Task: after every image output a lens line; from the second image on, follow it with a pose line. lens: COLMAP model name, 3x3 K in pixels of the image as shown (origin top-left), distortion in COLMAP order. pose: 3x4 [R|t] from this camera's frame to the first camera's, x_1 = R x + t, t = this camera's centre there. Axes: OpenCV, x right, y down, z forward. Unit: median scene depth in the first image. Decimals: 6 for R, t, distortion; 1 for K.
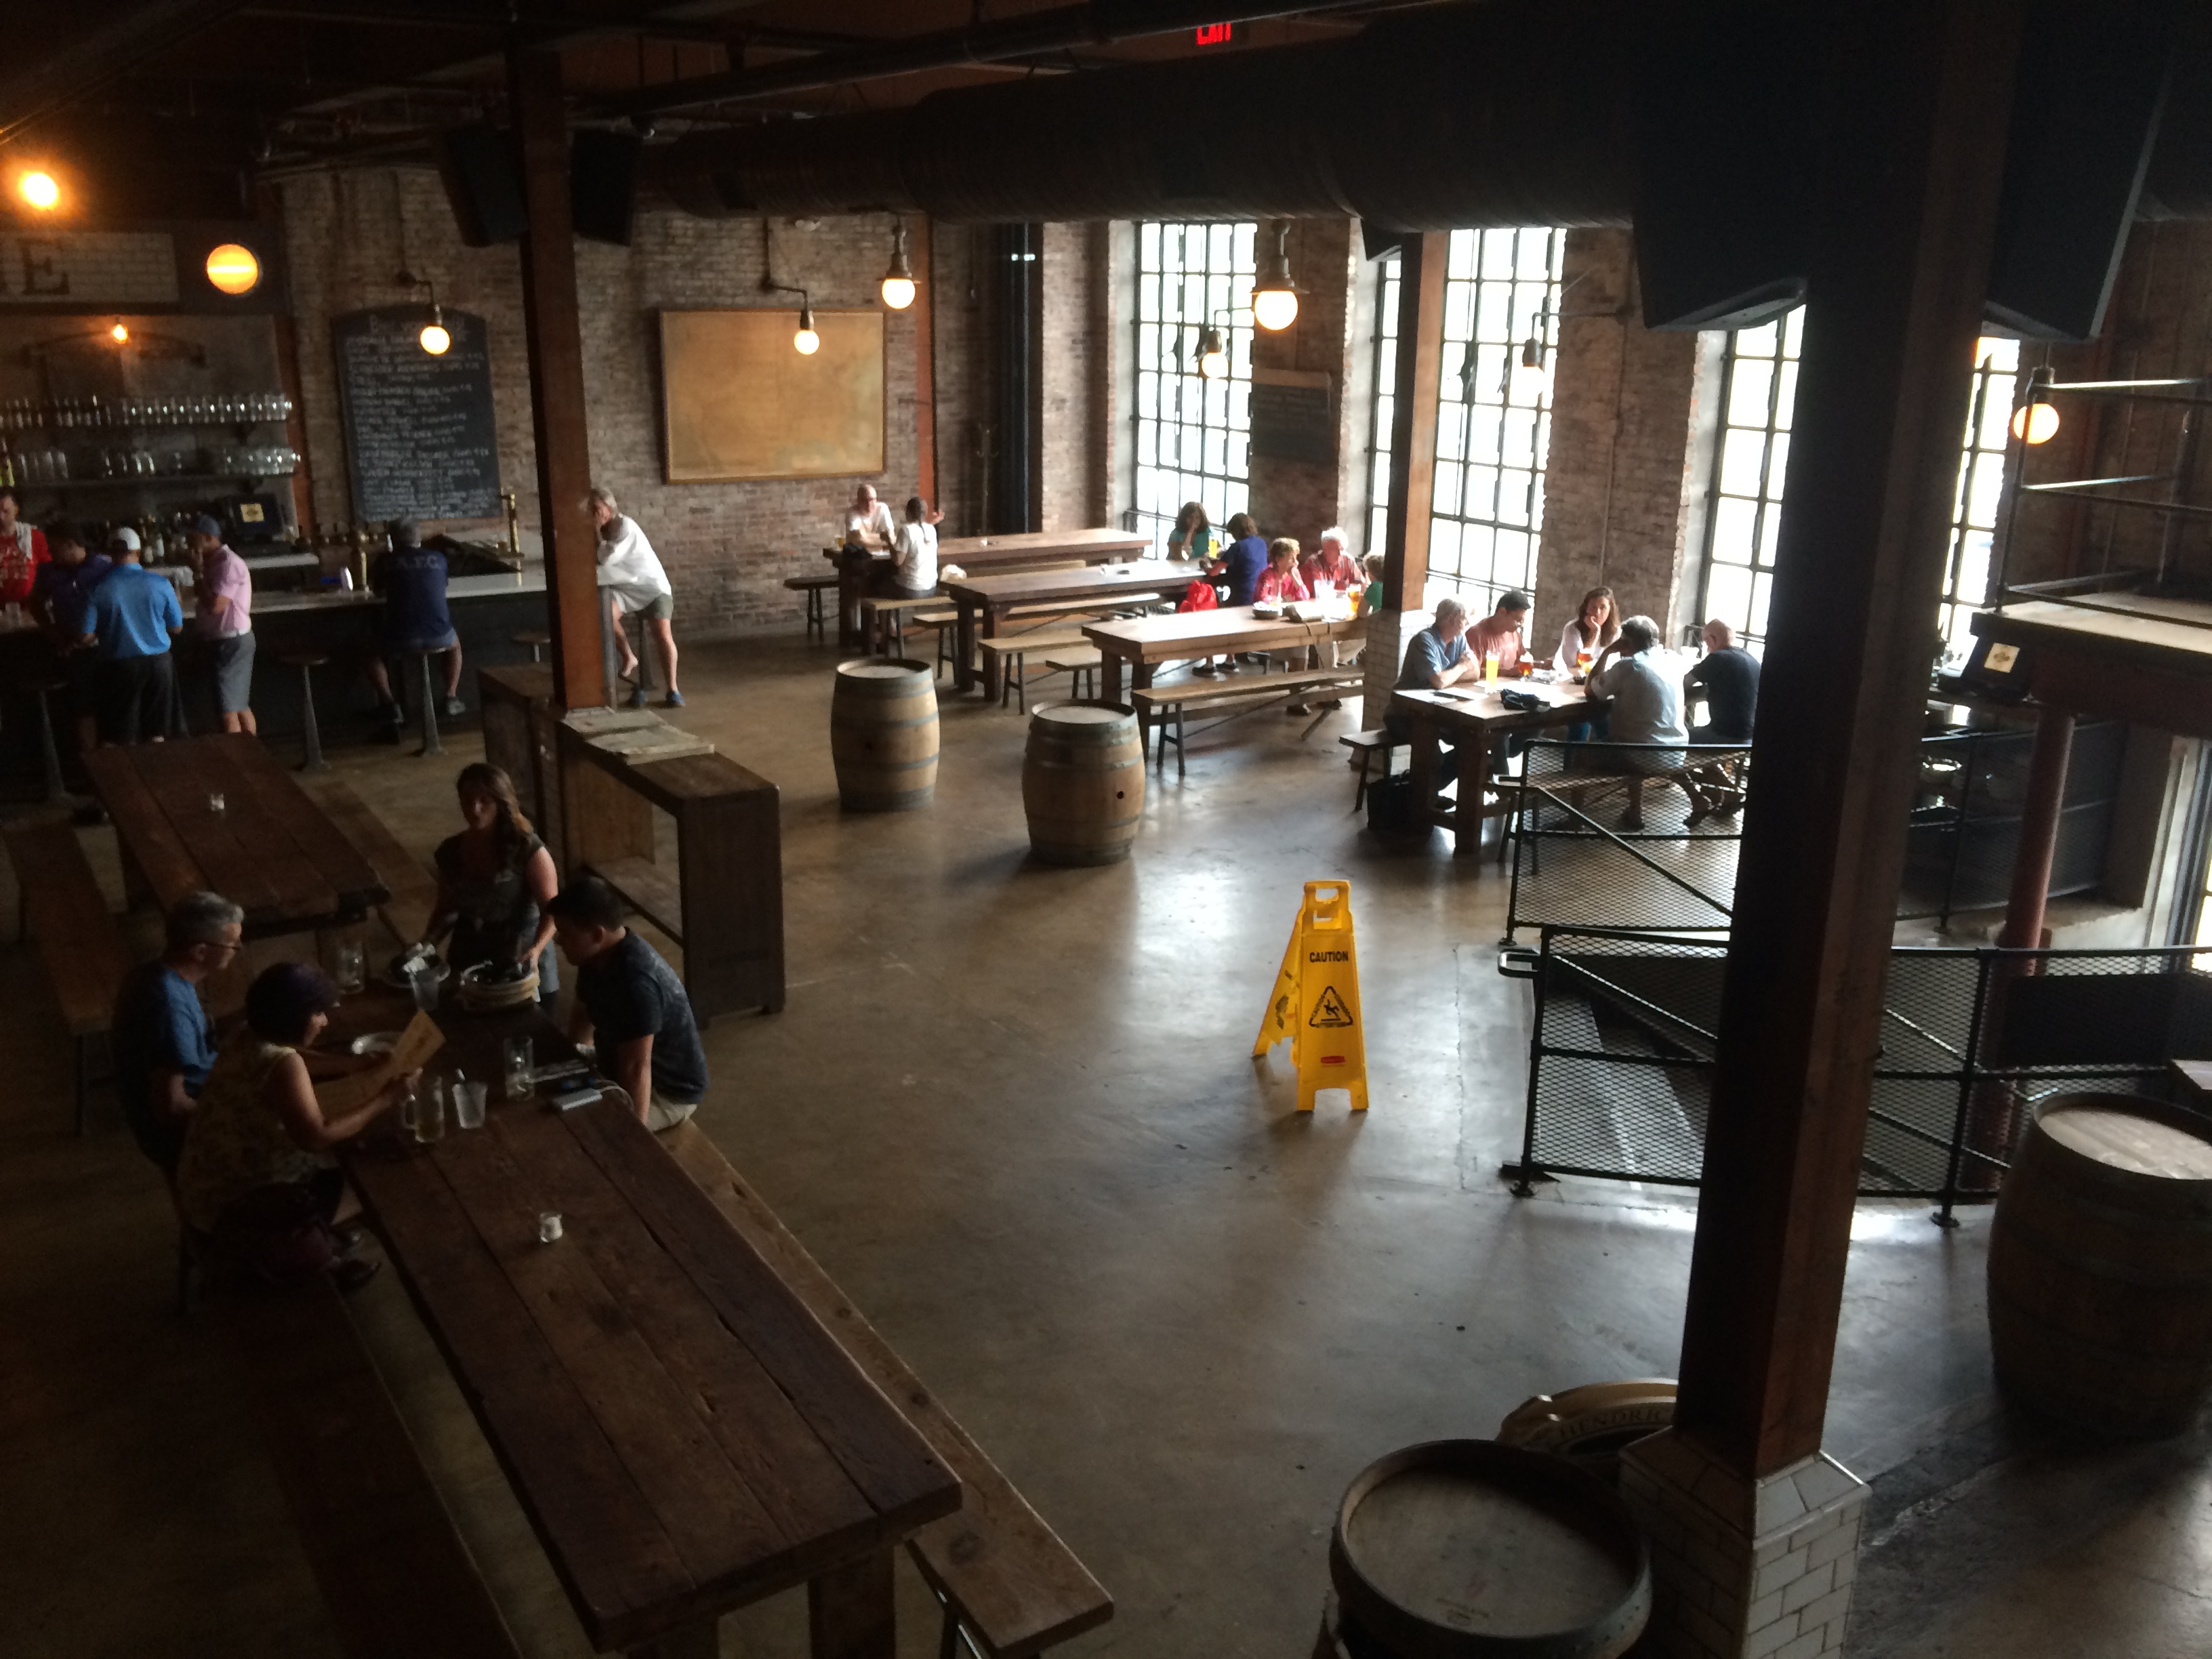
lens RADIAL K [[1865.7, 0, 1107.4], [0, 1865.7, 828.7], [0, 0, 1]] dist [0.009884, -0.004547]
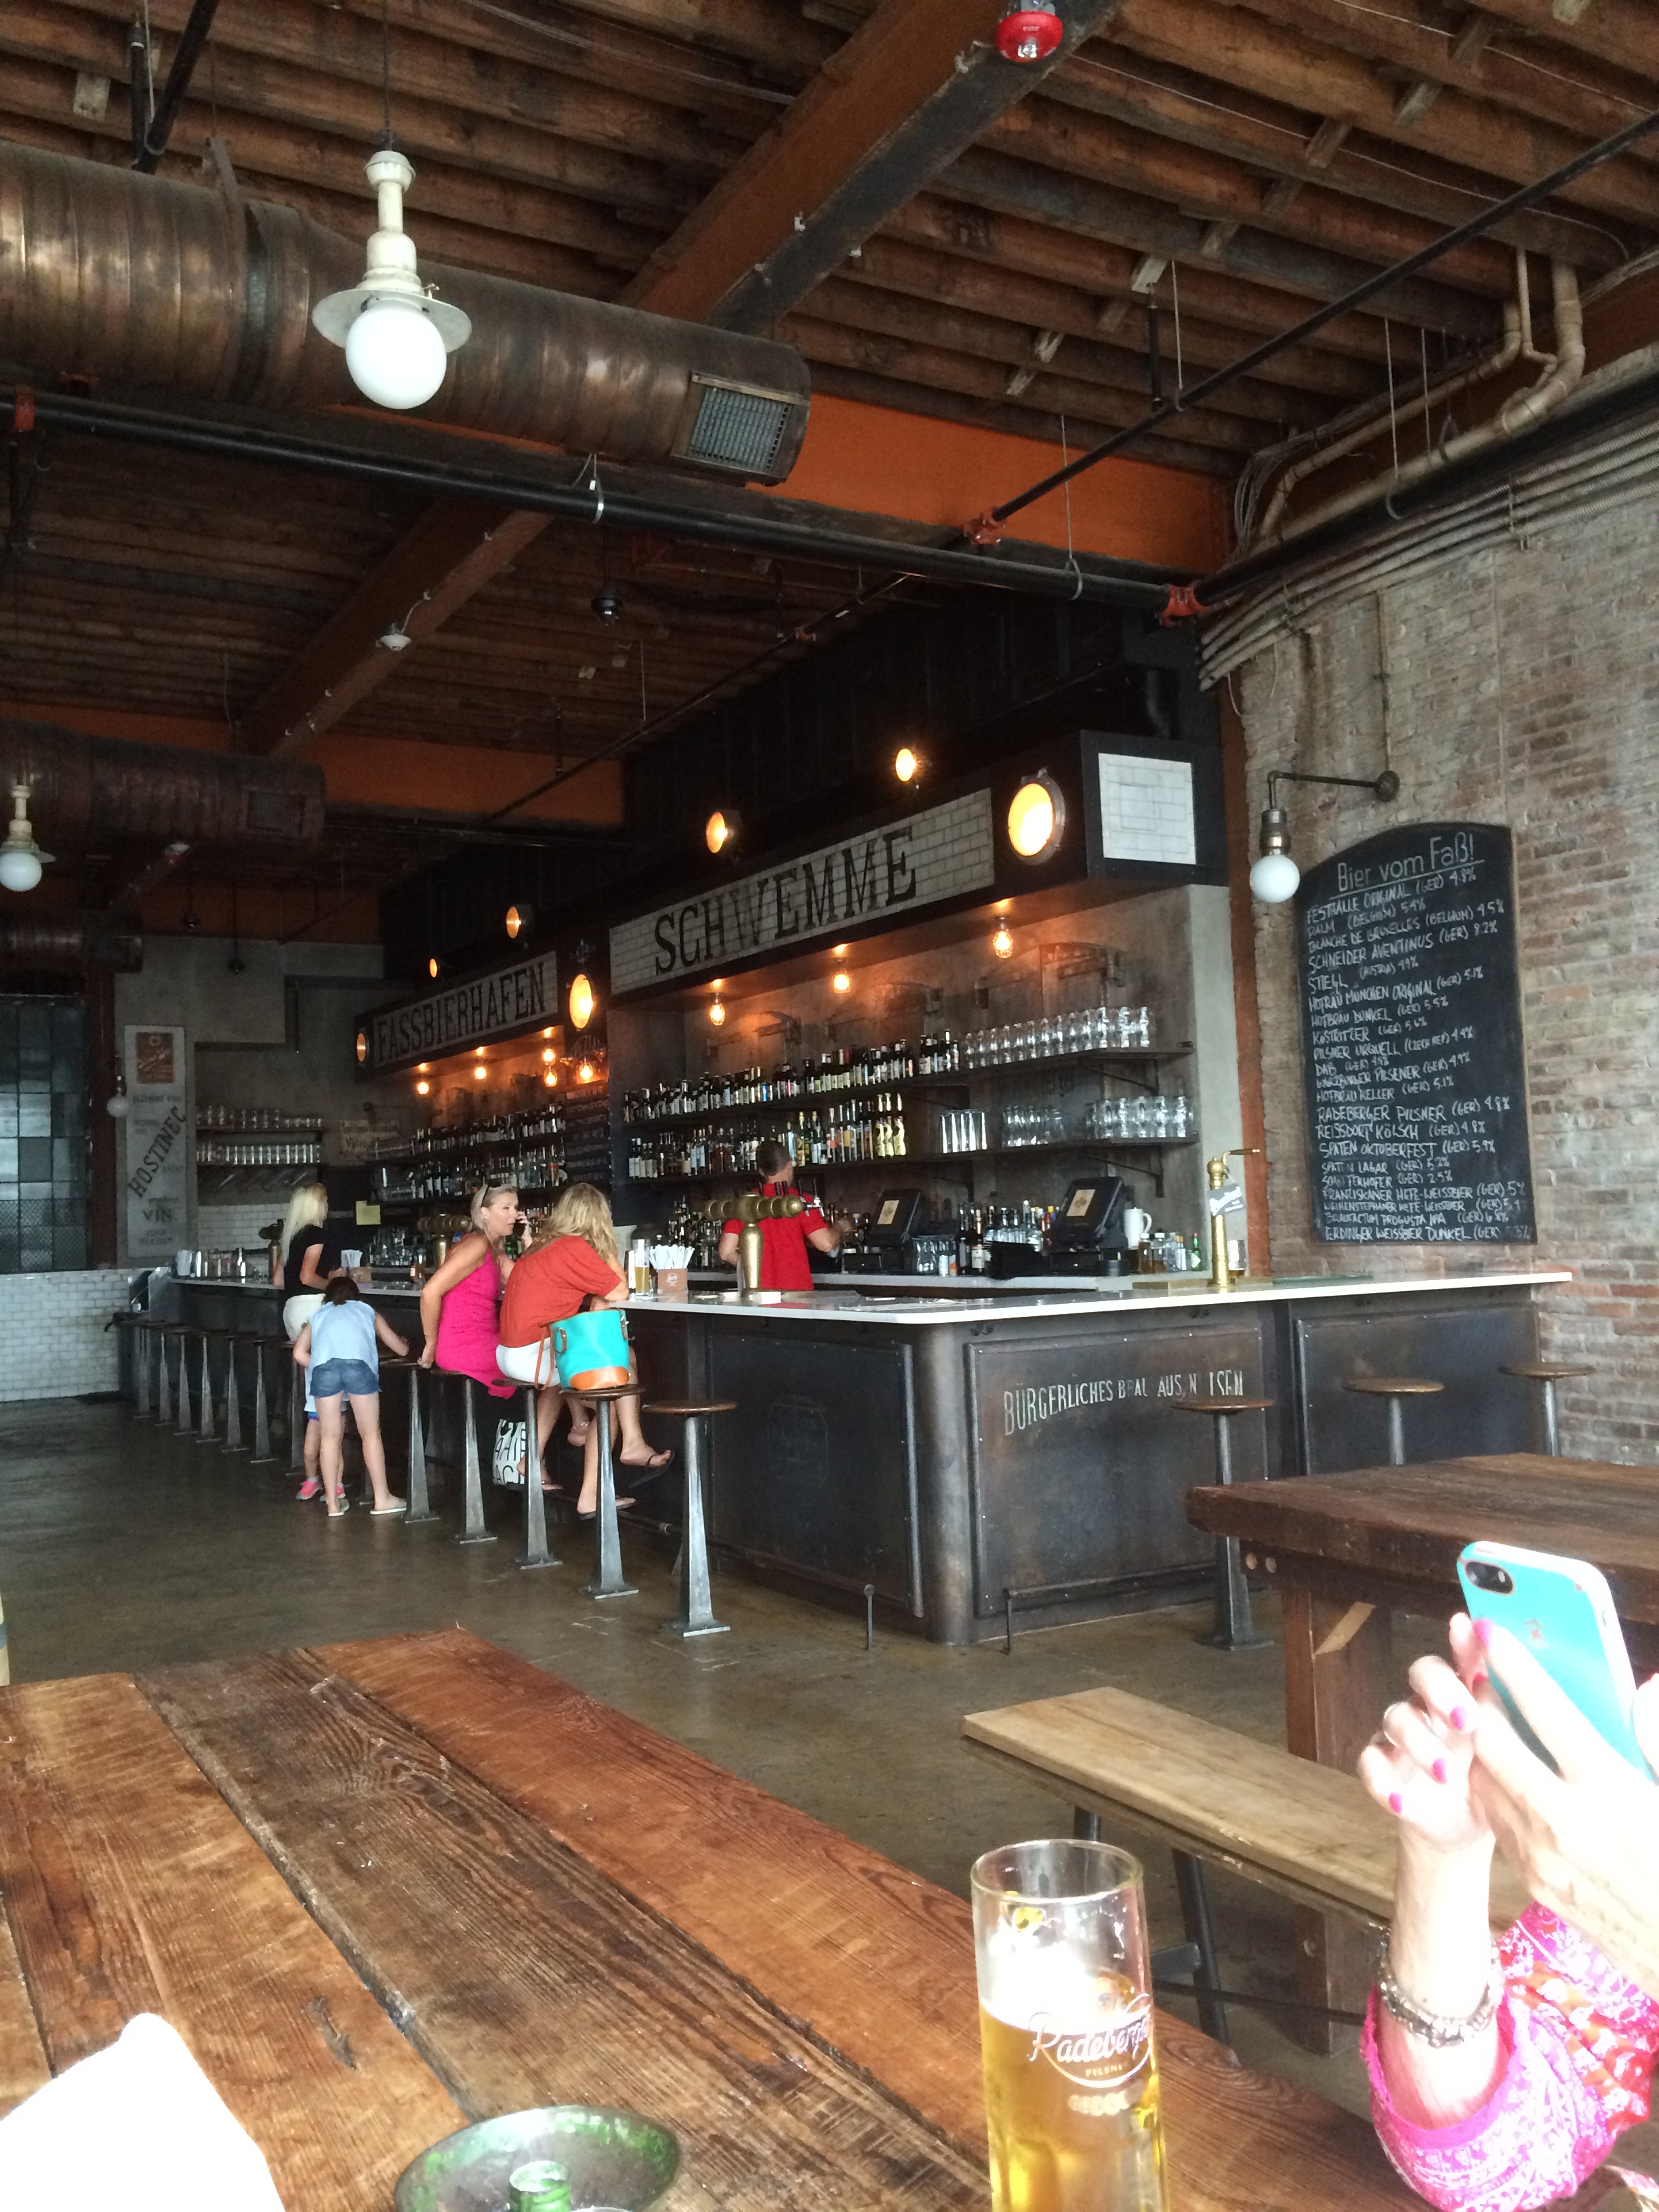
lens RADIAL K [[1865.7, 0, 828.1], [0, 1865.7, 1110.3], [0, 0, 1]] dist [0.009884, -0.004547]
pose [[-0.055889, -0.070976, -0.995911, 0.145654], [-0.260472, 0.963966, -0.054082, -0.133171], [0.963863, 0.256384, -0.072363, 0.888113]]
